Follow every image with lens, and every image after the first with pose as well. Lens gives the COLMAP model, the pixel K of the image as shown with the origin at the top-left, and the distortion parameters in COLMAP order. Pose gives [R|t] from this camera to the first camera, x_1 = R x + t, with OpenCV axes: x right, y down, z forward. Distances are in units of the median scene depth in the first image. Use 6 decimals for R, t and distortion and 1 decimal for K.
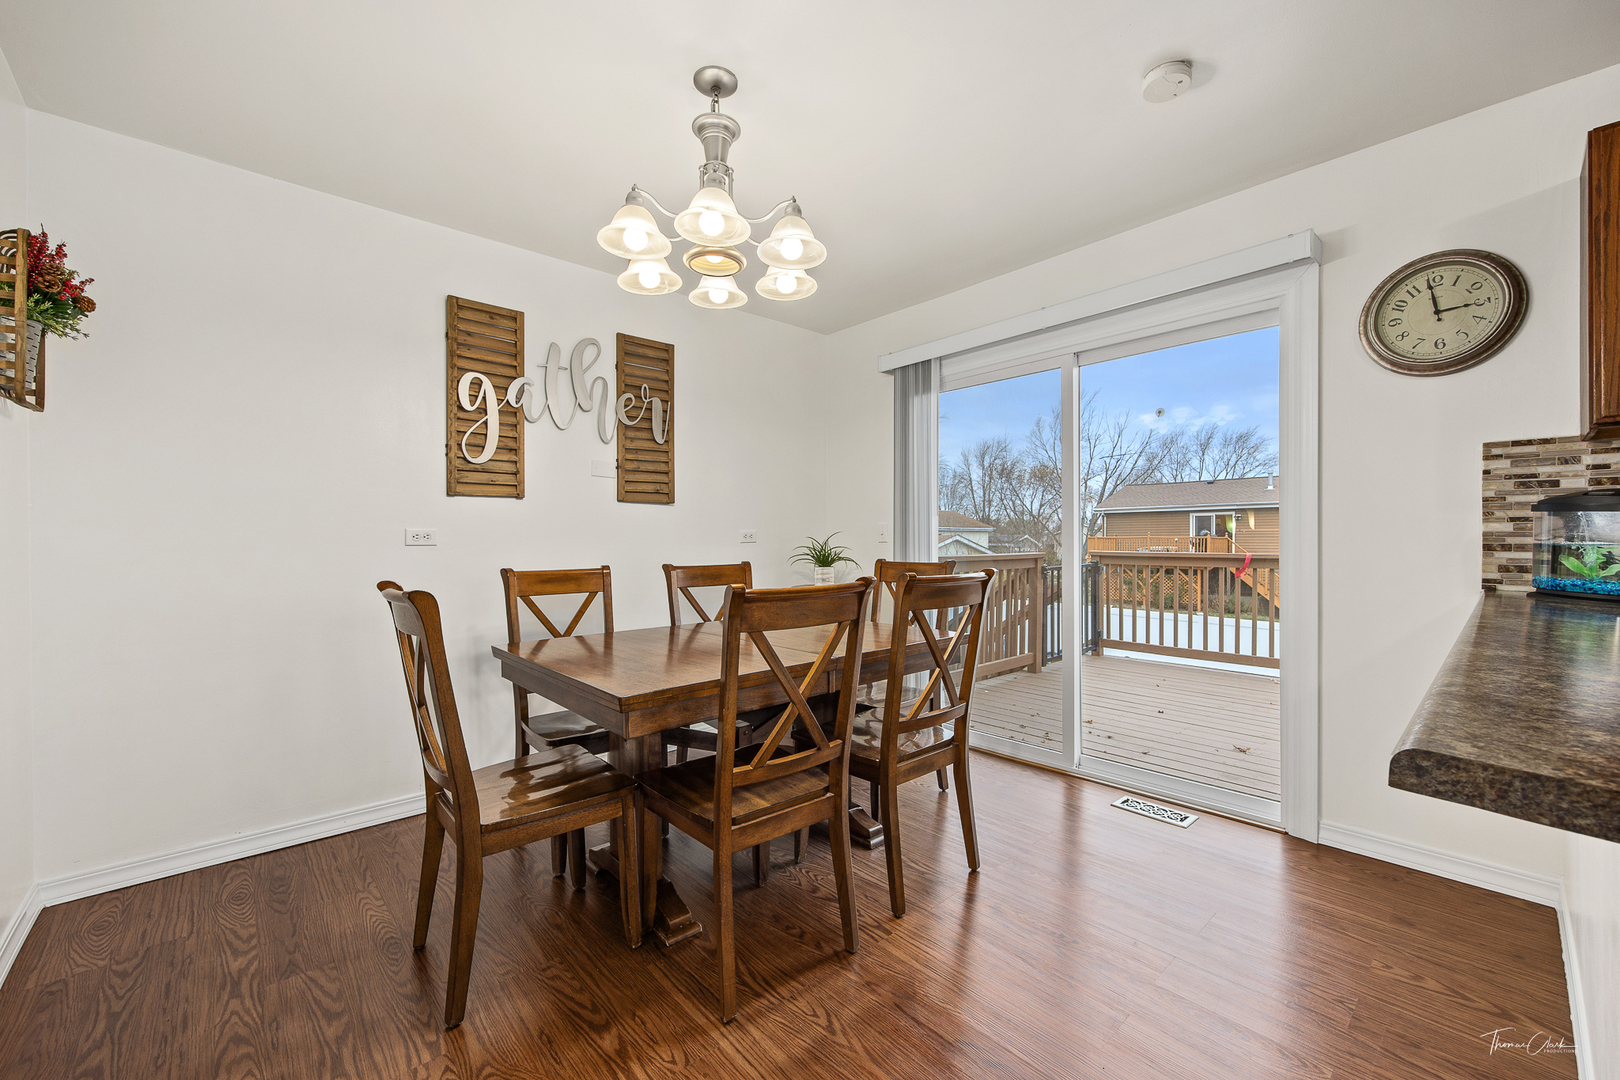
lens RADIAL K [[647.4, 0, 811.6], [0, 647.4, 544.1], [0, 0, 1]] dist [-0.001199, -0.000975]
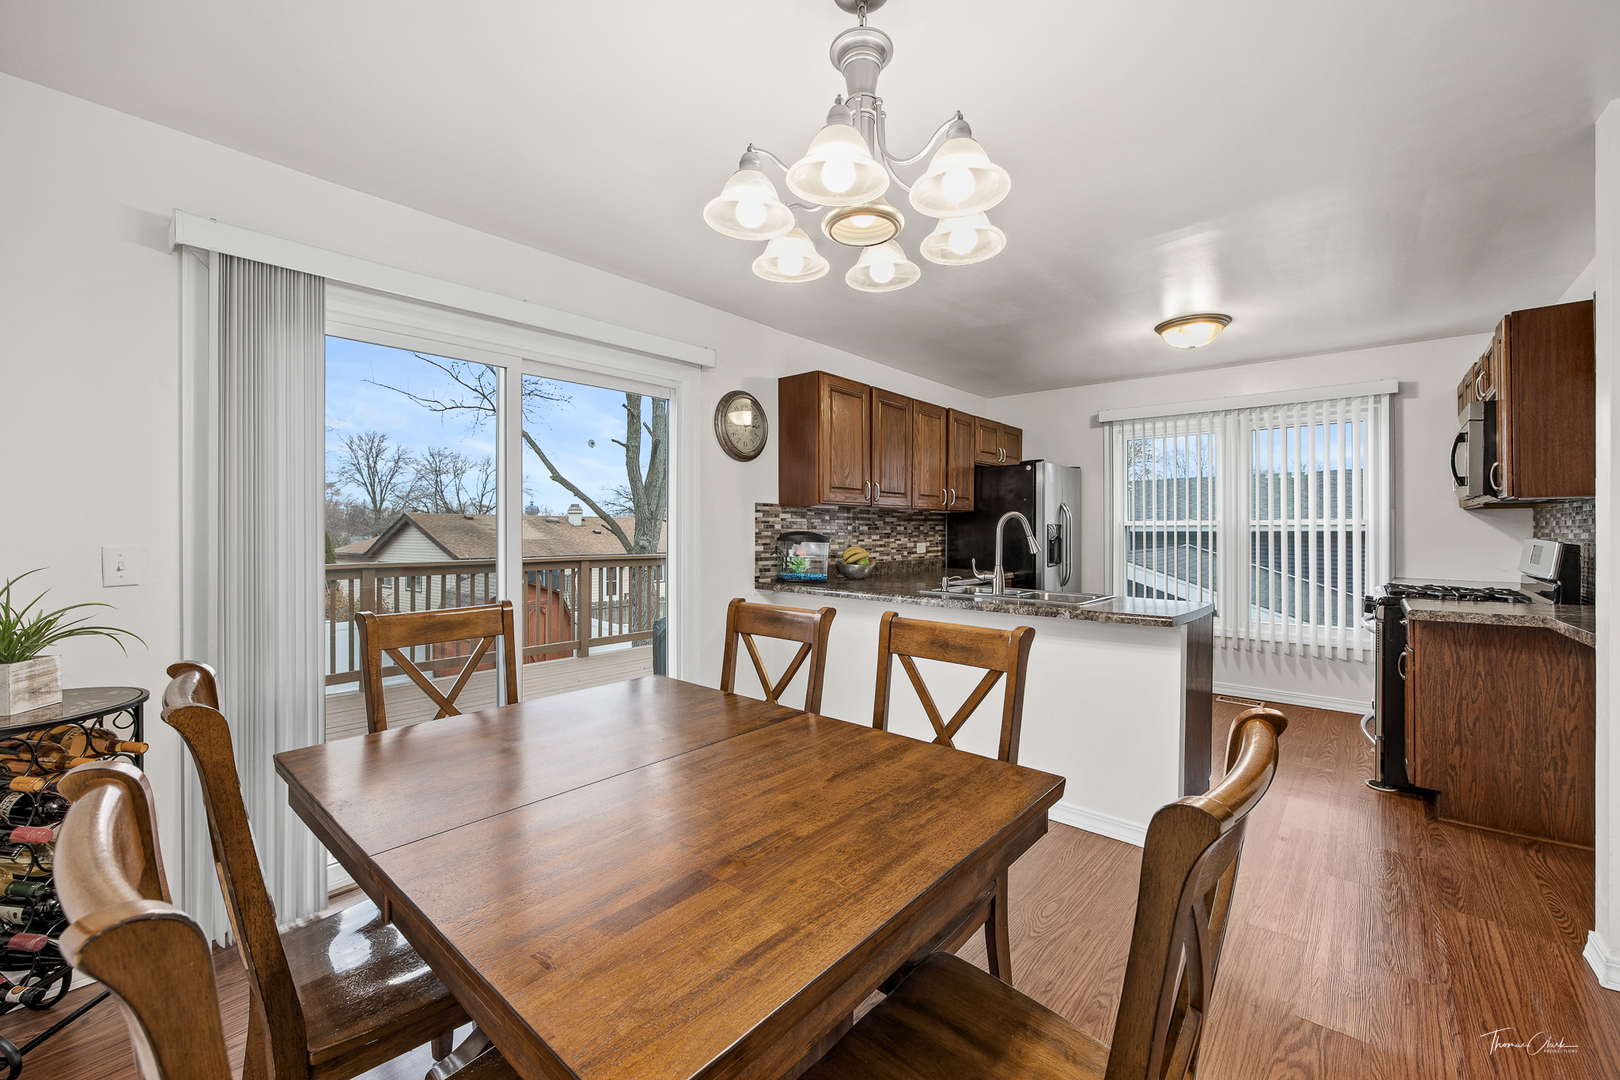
lens RADIAL K [[647.4, 0, 815.9], [0, 647.4, 529.5], [0, 0, 1]] dist [-0.001199, -0.000975]
pose [[-0.133290, 0.004536, 0.991067, -0.825443], [0.009675, 0.999948, -0.003276, -0.072900], [-0.991030, 0.009151, -0.133327, 1.079343]]
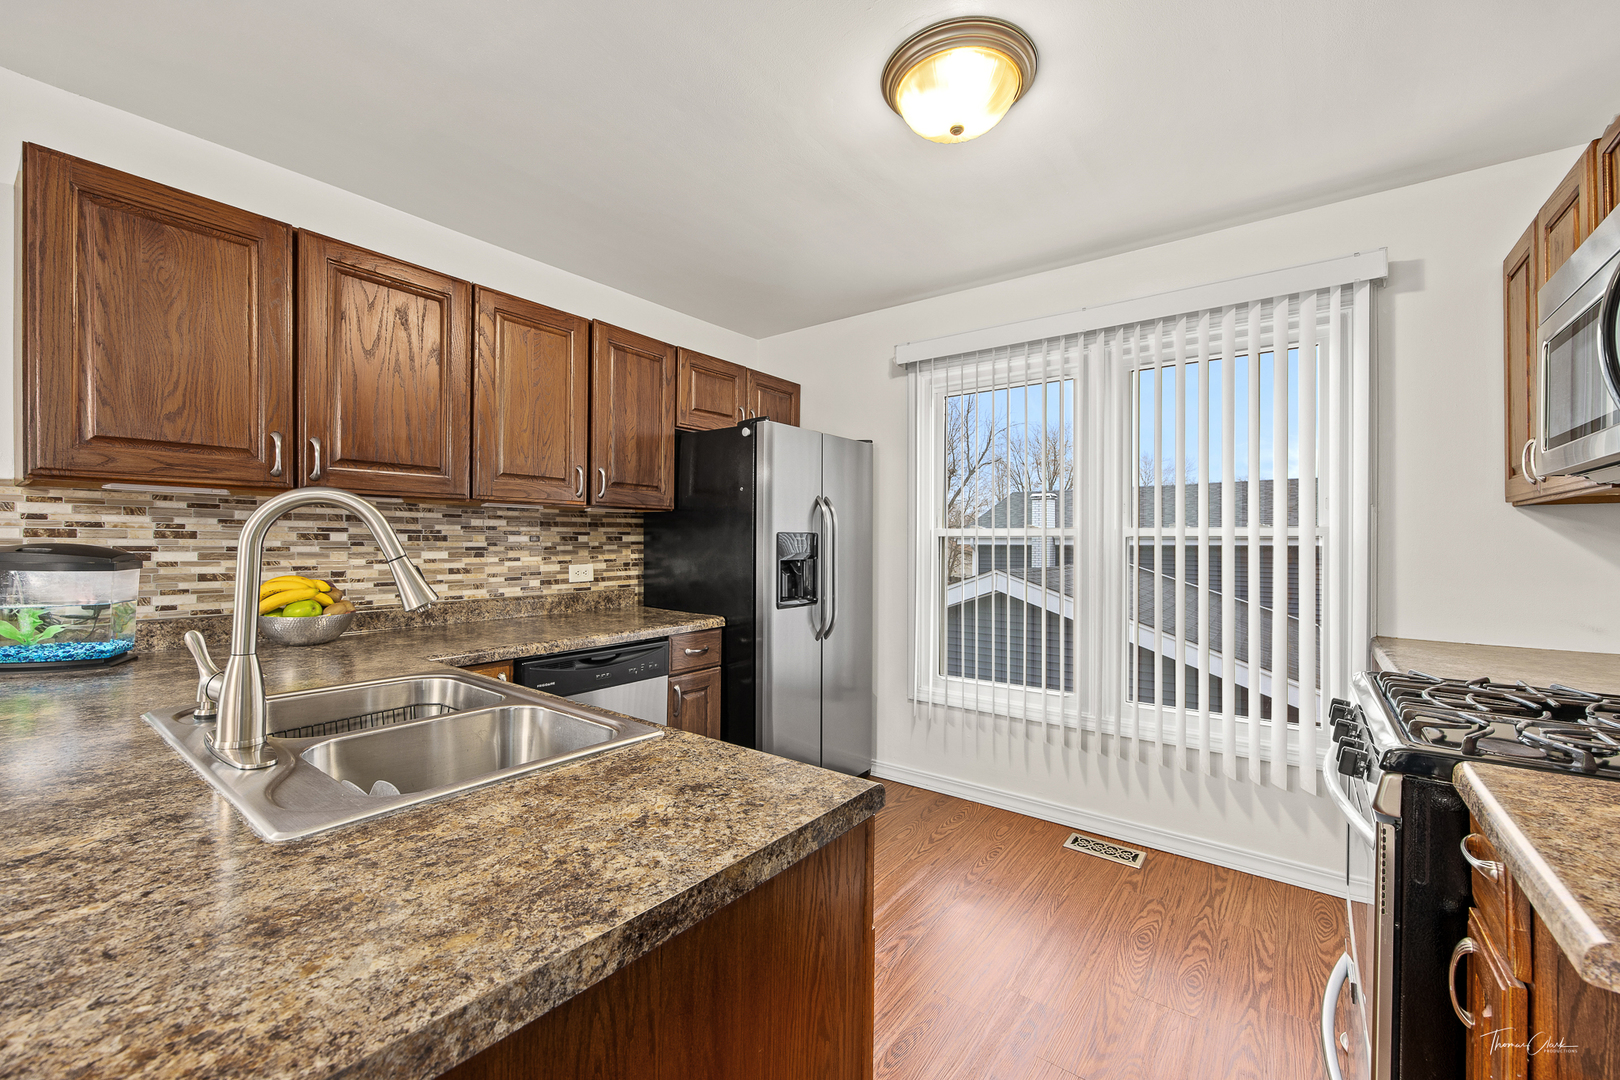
lens RADIAL K [[647.4, 0, 809.9], [0, 647.4, 544.6], [0, 0, 1]] dist [-0.001199, -0.000975]
pose [[-0.189448, -0.000790, 0.981890, 0.109780], [0.005412, 0.999984, 0.001849, -0.069470], [-0.981876, 0.005664, -0.189441, 0.090208]]
